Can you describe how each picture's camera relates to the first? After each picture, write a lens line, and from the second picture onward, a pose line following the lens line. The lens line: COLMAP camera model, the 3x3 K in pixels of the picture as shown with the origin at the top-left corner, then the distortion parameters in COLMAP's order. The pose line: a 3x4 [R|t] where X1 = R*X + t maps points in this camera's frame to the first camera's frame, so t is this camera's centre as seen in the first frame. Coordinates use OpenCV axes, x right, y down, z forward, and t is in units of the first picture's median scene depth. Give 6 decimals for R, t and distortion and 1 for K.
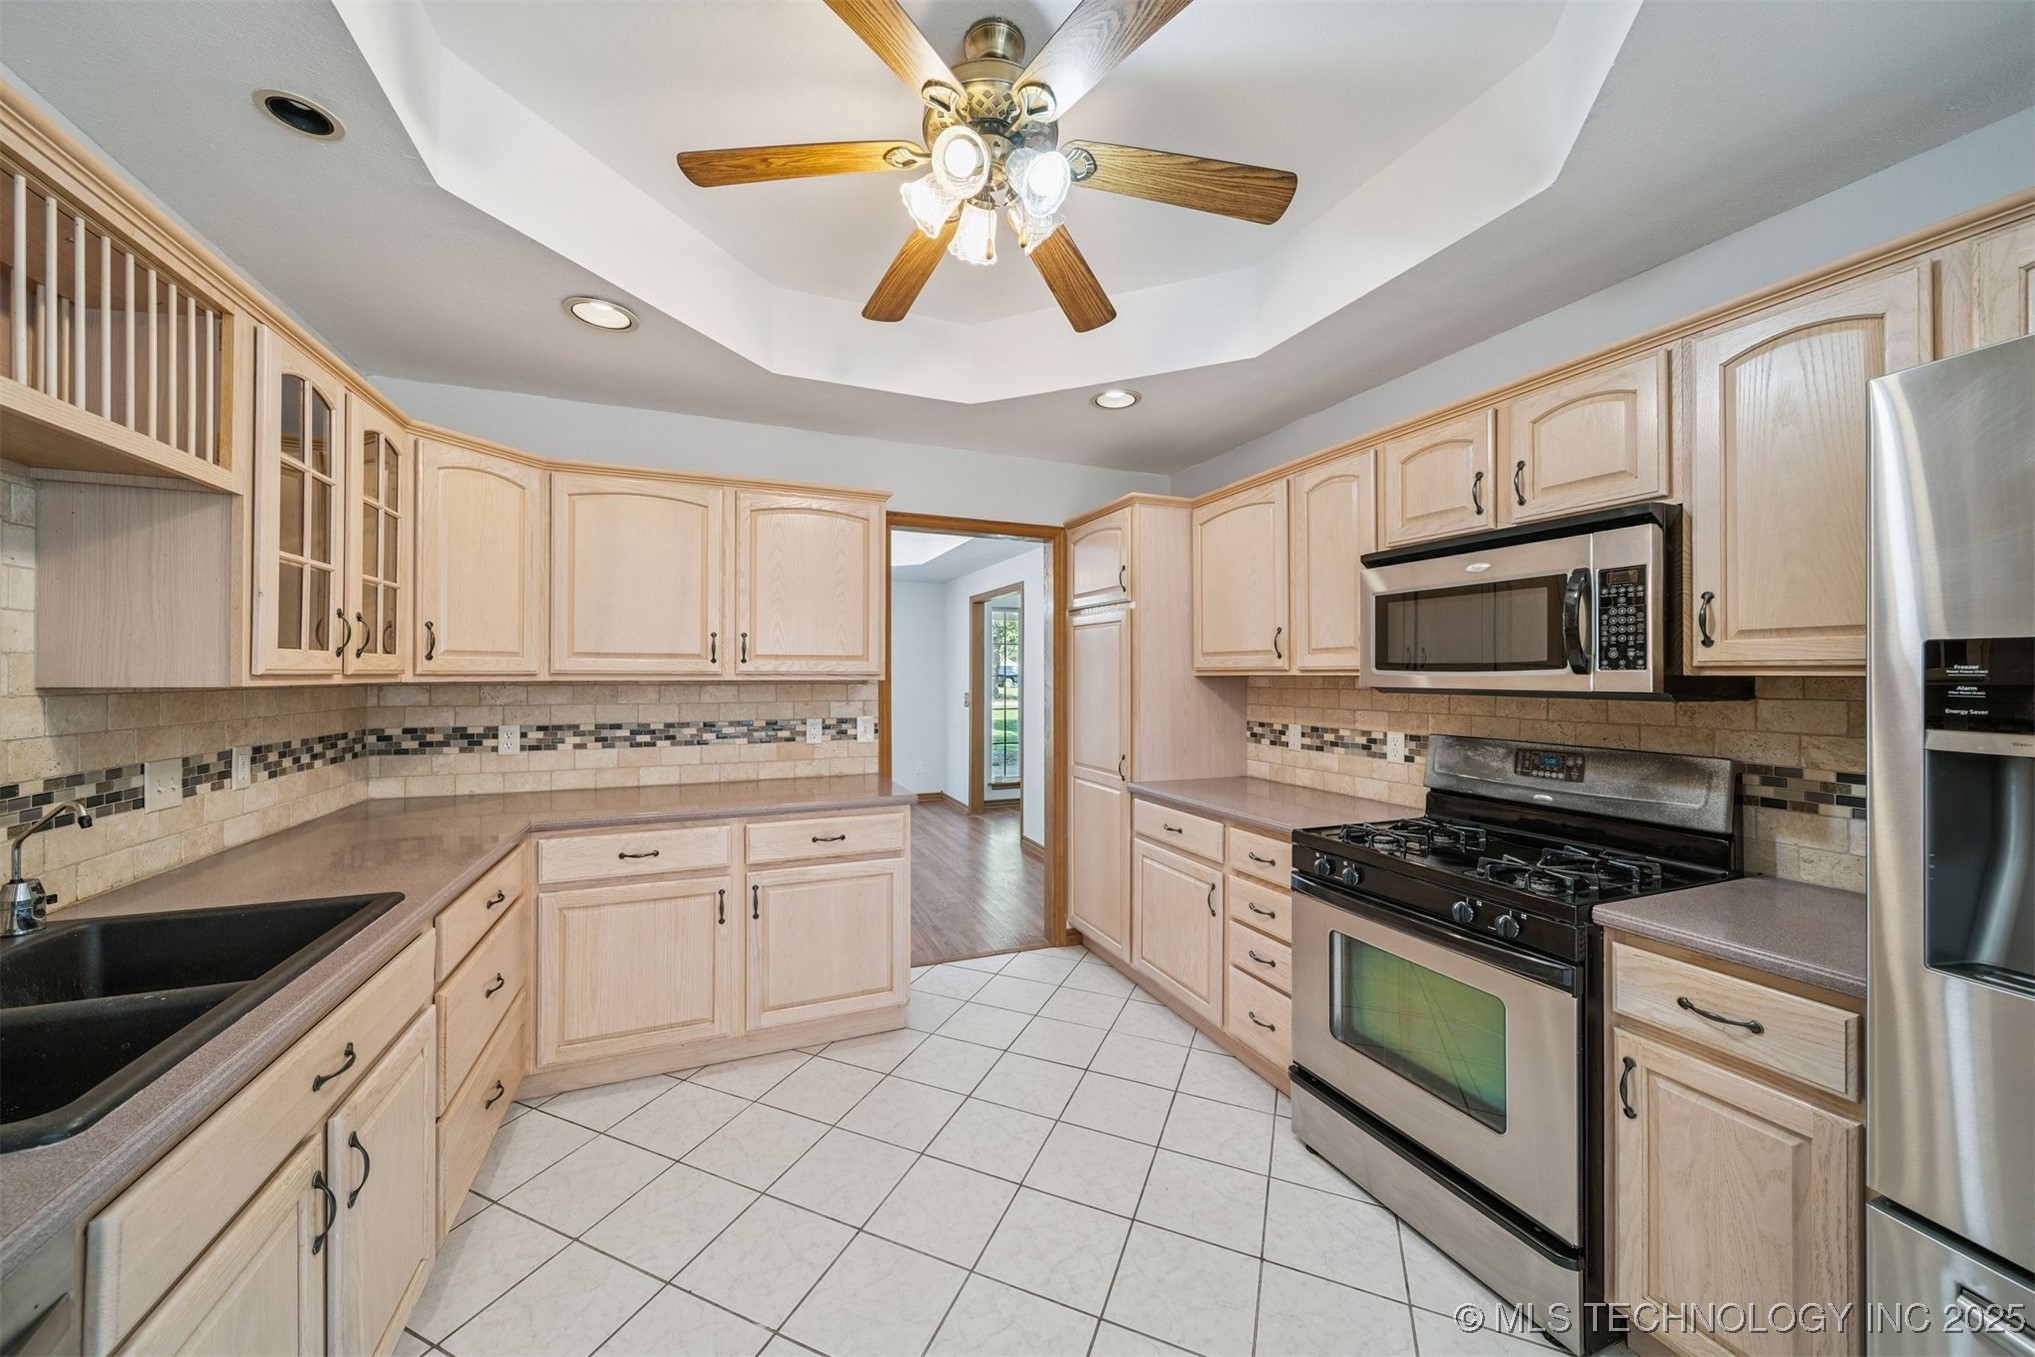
lens RADIAL K [[721.4, 0, 1010.5], [0, 721.4, 672.8], [0, 0, 1]] dist [0.000873, -0.002673]
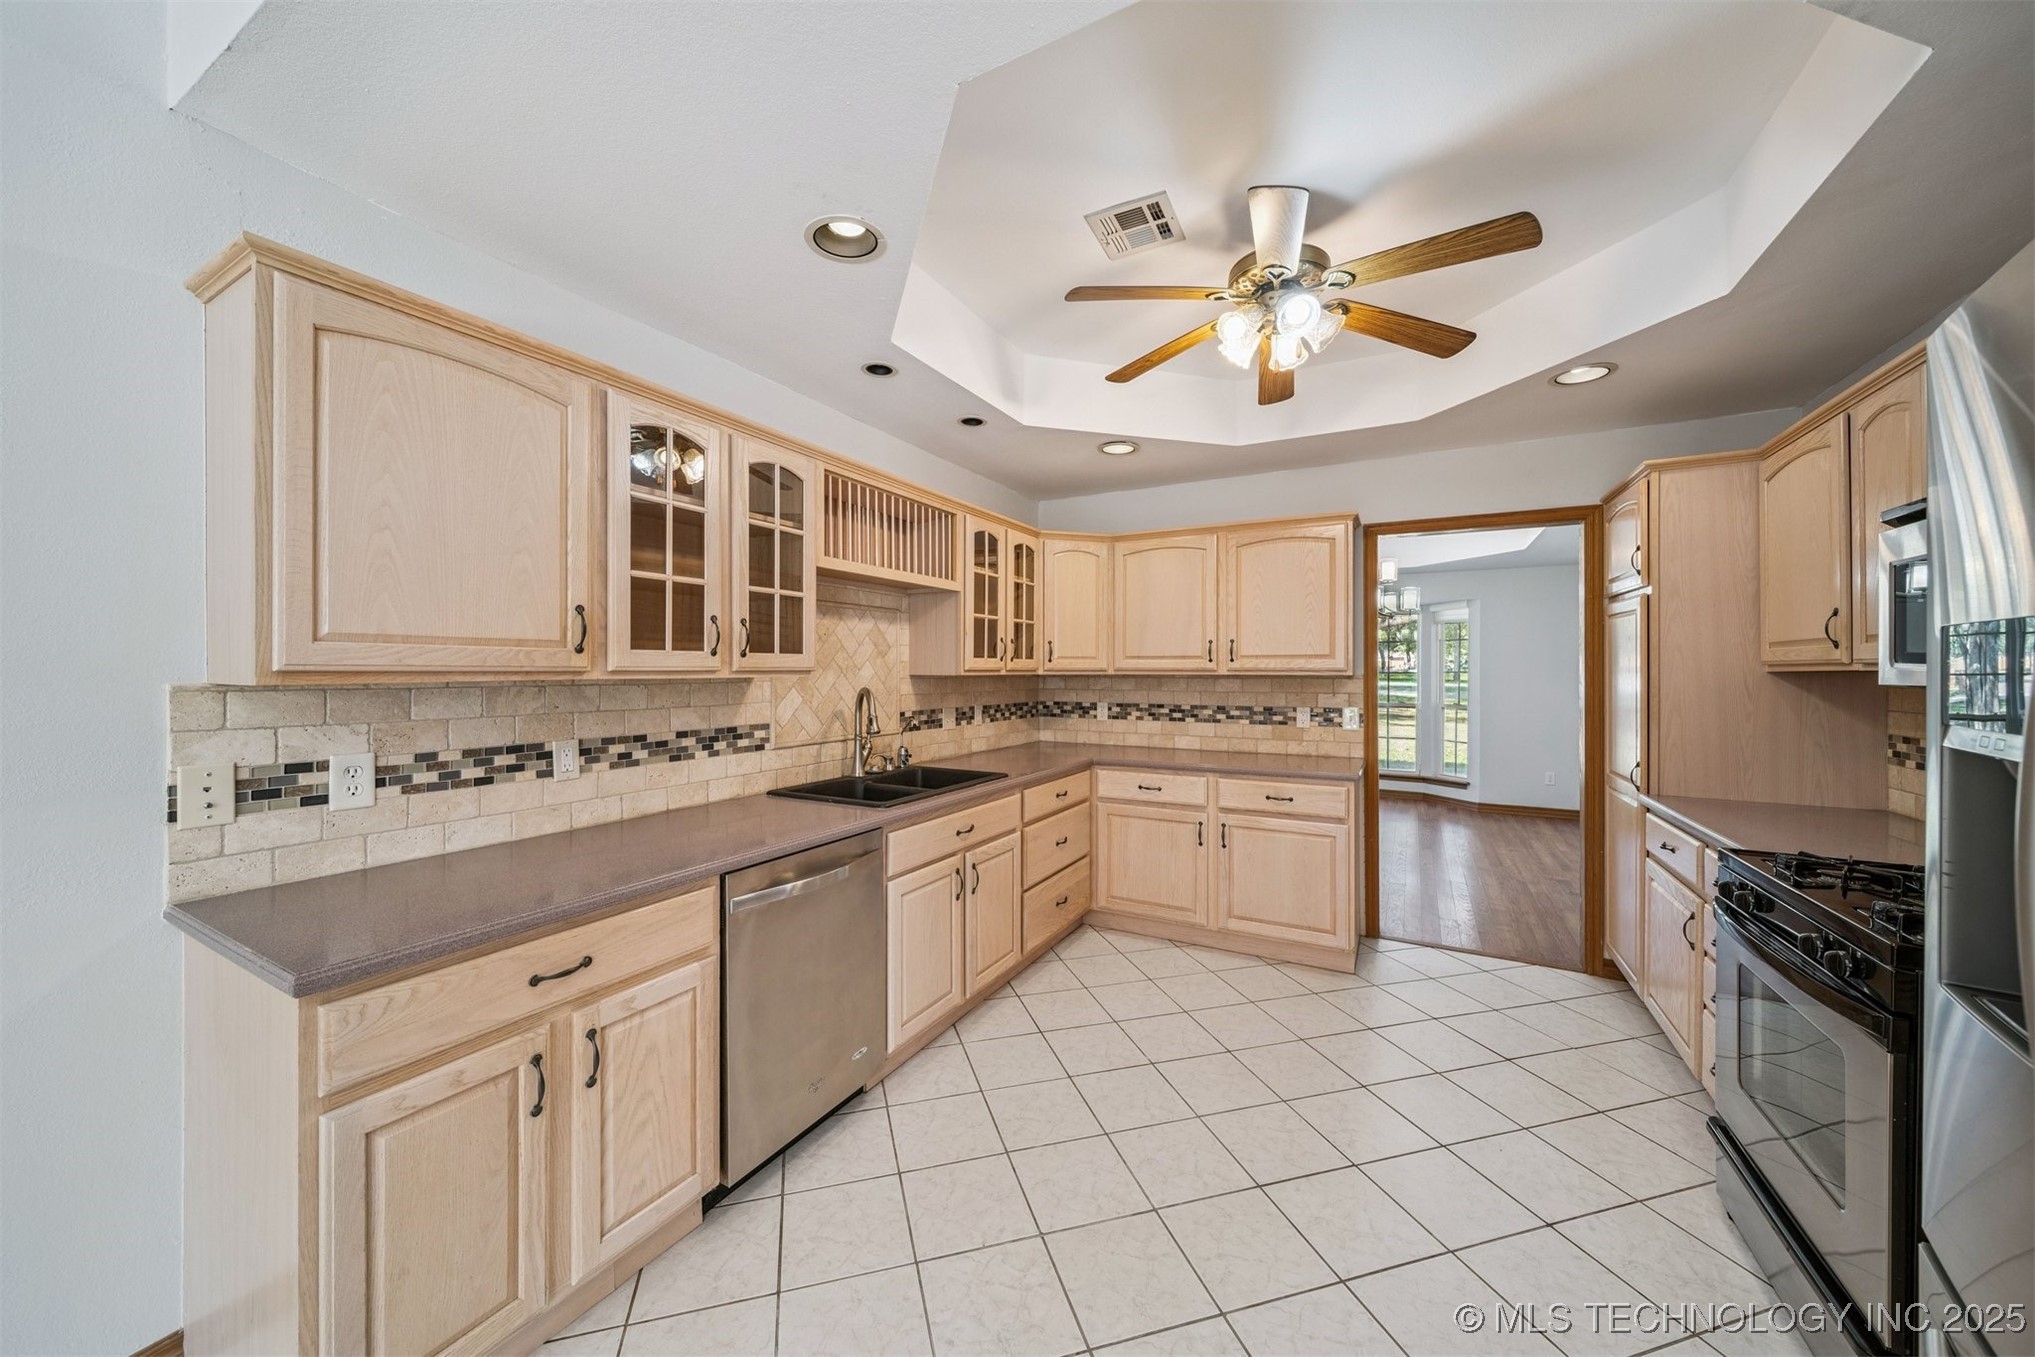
lens RADIAL K [[721.4, 0, 1010.5], [0, 721.4, 672.8], [0, 0, 1]] dist [0.000873, -0.002673]
pose [[0.632283, 0.001614, -0.774736, 0.443576], [0.000659, 0.999996, 0.002620, 0.003342], [0.774737, -0.002167, 0.632279, -0.179950]]
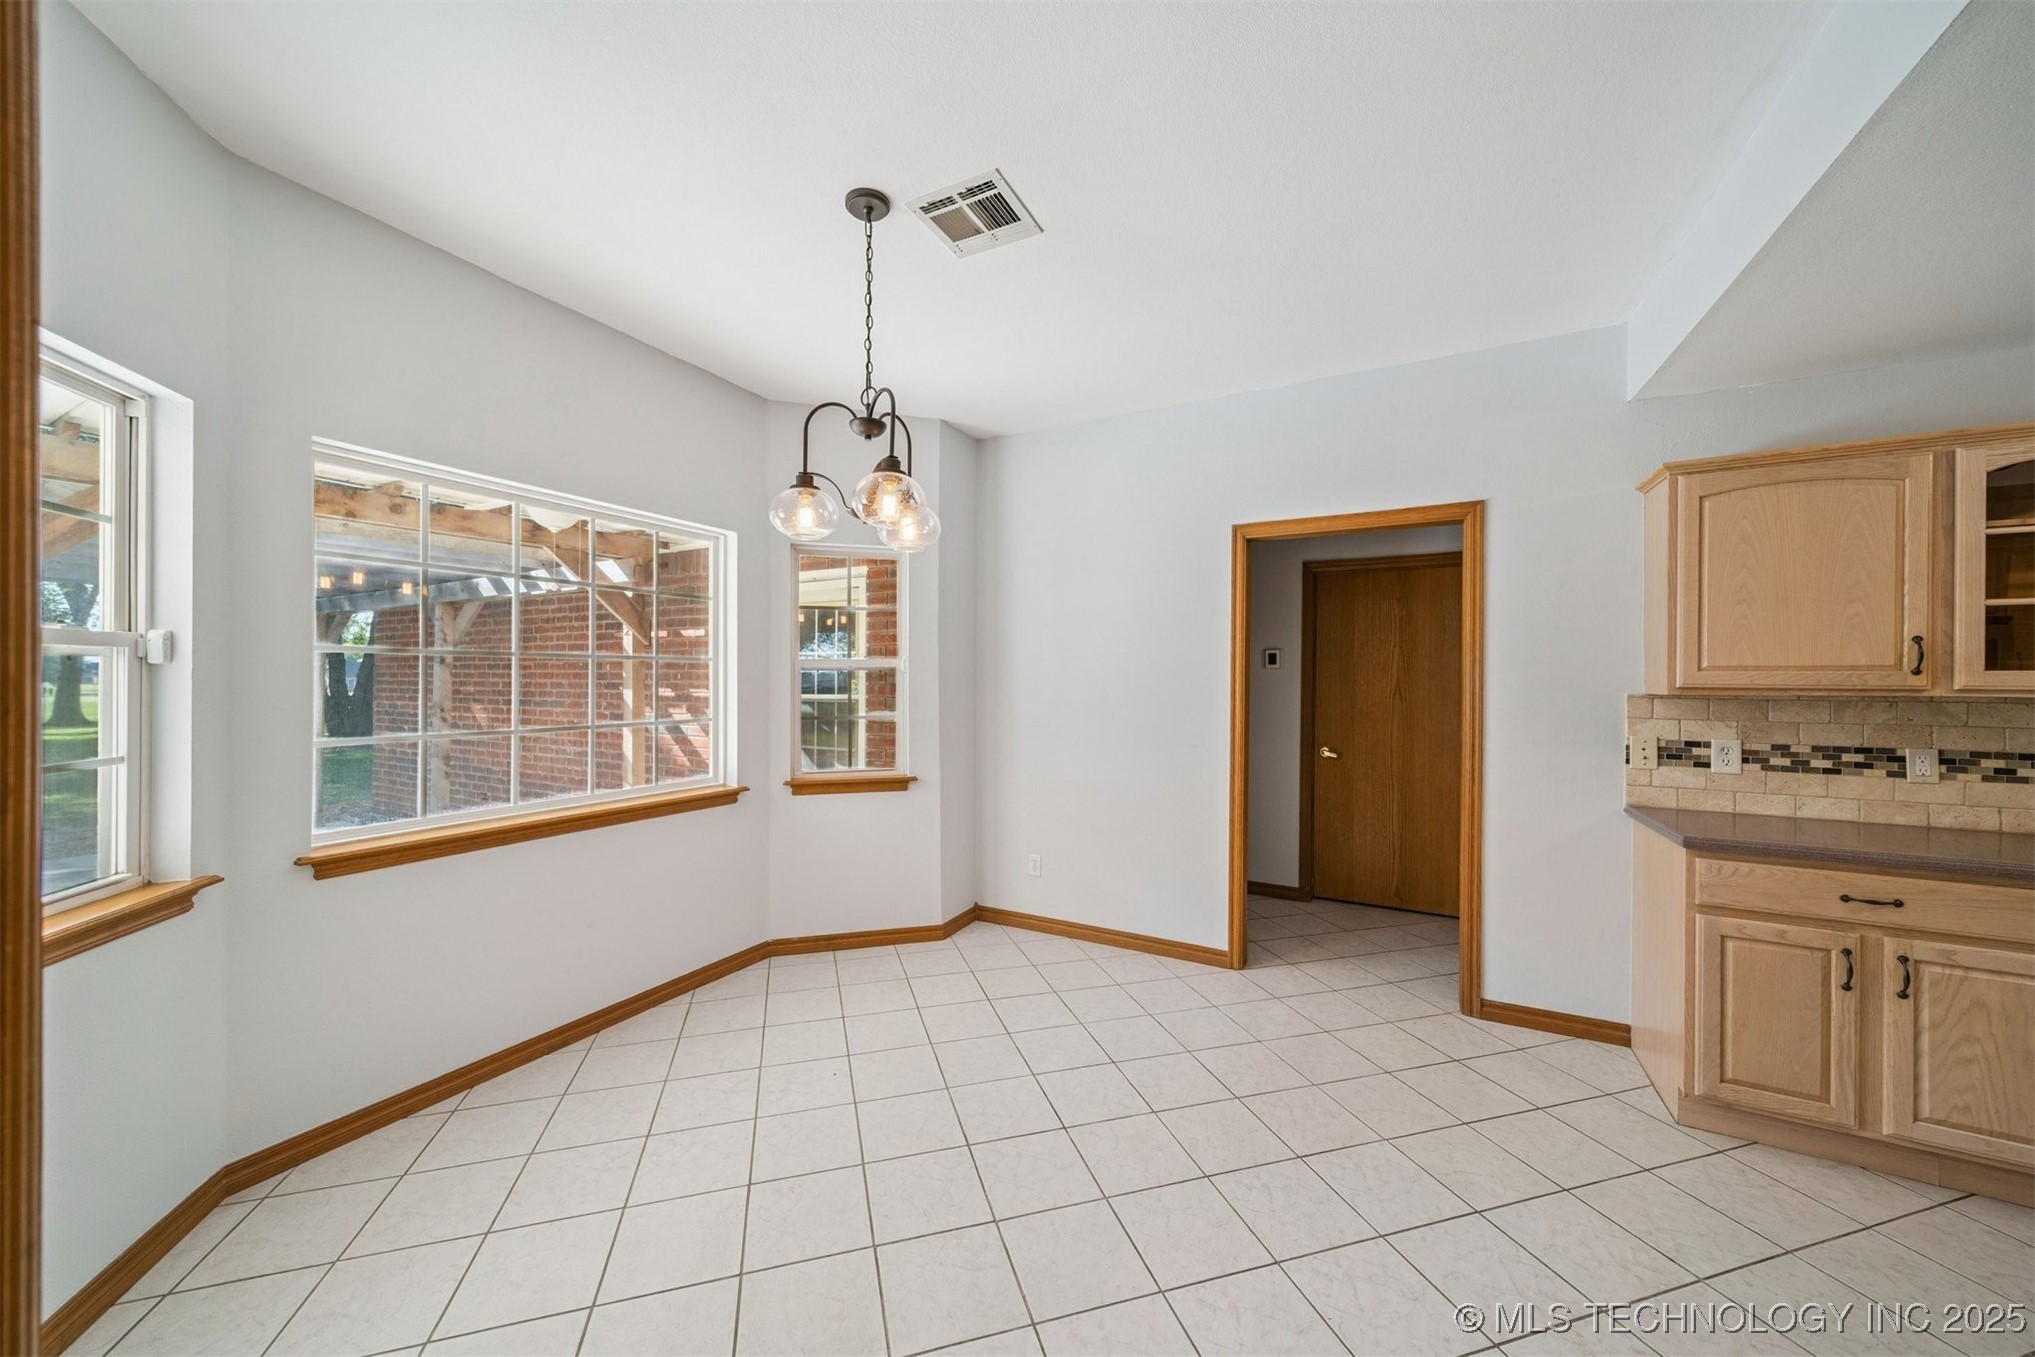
lens RADIAL K [[737.0, 0, 1002.9], [0, 737.0, 676.6], [0, 0, 1]] dist [0.010718, -0.000087]
pose [[-0.759390, -0.009864, -0.650561, 1.026784], [-0.008068, 0.999951, -0.005745, 0.001819], [0.650585, 0.000886, -0.759433, -0.096694]]
